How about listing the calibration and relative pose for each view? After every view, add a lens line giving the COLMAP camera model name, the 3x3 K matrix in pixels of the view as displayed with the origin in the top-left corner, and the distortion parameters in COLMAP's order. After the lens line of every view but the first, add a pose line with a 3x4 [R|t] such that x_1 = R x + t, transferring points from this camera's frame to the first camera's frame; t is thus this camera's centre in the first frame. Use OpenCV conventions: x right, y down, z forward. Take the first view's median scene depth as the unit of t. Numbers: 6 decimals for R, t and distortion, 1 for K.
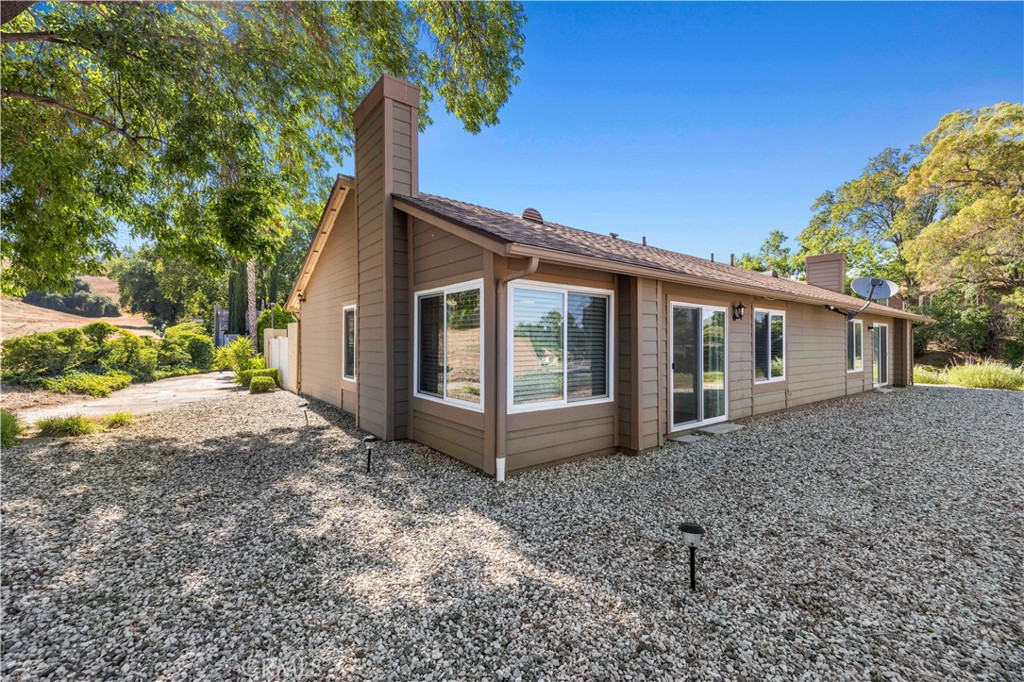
lens RADIAL K [[438.3, 0, 514.4], [0, 438.3, 338.9], [0, 0, 1]] dist [0.004577, -0.000706]
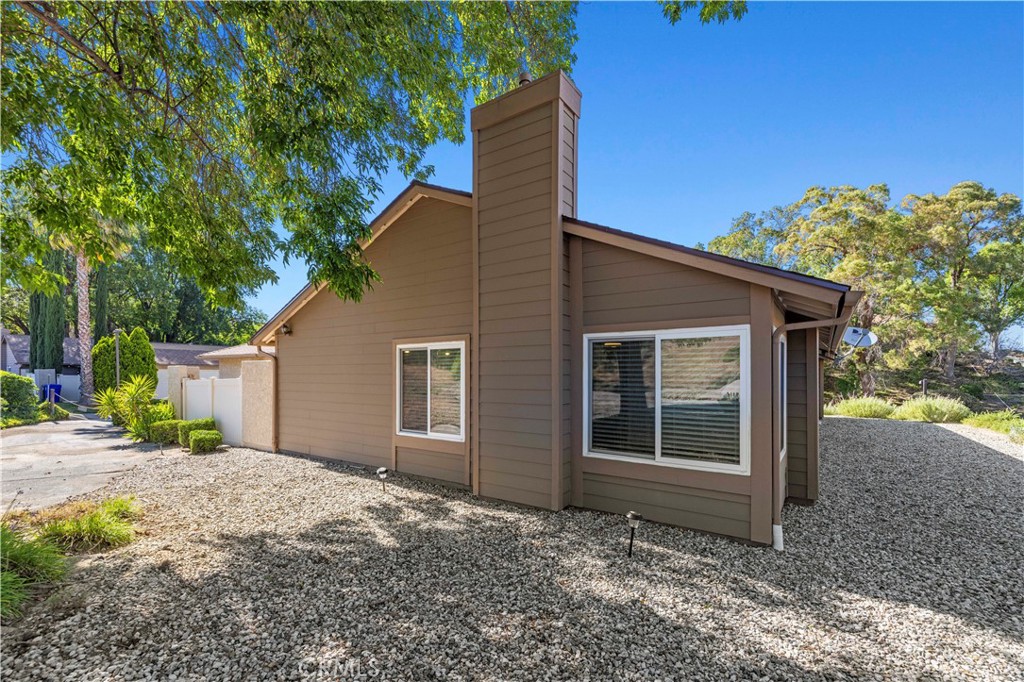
lens RADIAL K [[438.3, 0, 511.6], [0, 438.3, 379.1], [0, 0, 1]] dist [0.004577, -0.000706]
pose [[0.950575, -0.002046, 0.310488, -0.627321], [-0.002373, 0.999901, 0.013853, -0.030859], [-0.310486, -0.013905, 0.950476, 0.235251]]
